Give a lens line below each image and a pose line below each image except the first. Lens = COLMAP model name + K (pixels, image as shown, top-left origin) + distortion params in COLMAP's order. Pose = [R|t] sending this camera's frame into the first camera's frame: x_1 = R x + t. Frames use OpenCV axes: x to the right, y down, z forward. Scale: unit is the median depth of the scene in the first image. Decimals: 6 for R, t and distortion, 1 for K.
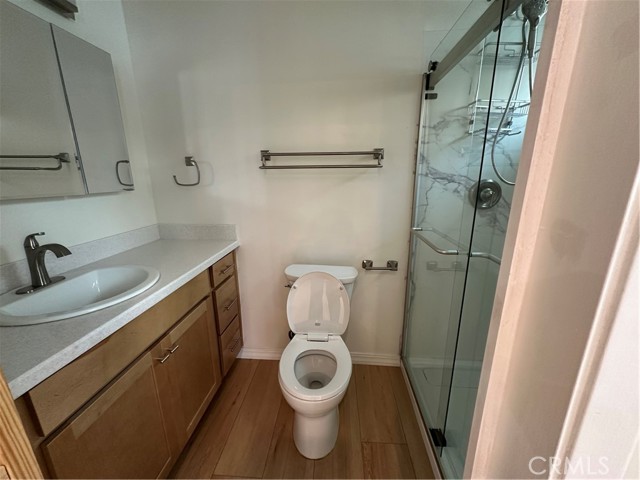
lens RADIAL K [[253.8, 0, 320.0], [0, 253.8, 240.0], [0, 0, 1]] dist [-0.001684, 0.000031]
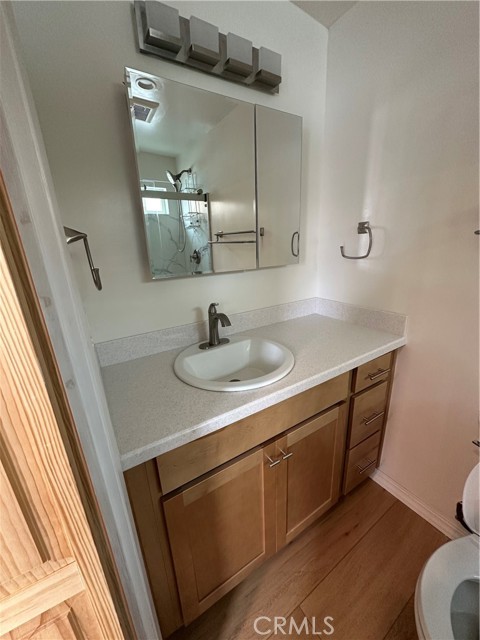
lens RADIAL K [[253.8, 0, 240.0], [0, 253.8, 320.0], [0, 0, 1]] dist [-0.001684, 0.000031]
pose [[0.594788, 0.216396, -0.774209, -0.082227], [-0.157292, 0.975800, 0.151901, -0.113304], [0.788344, 0.031428, 0.614432, 0.274732]]
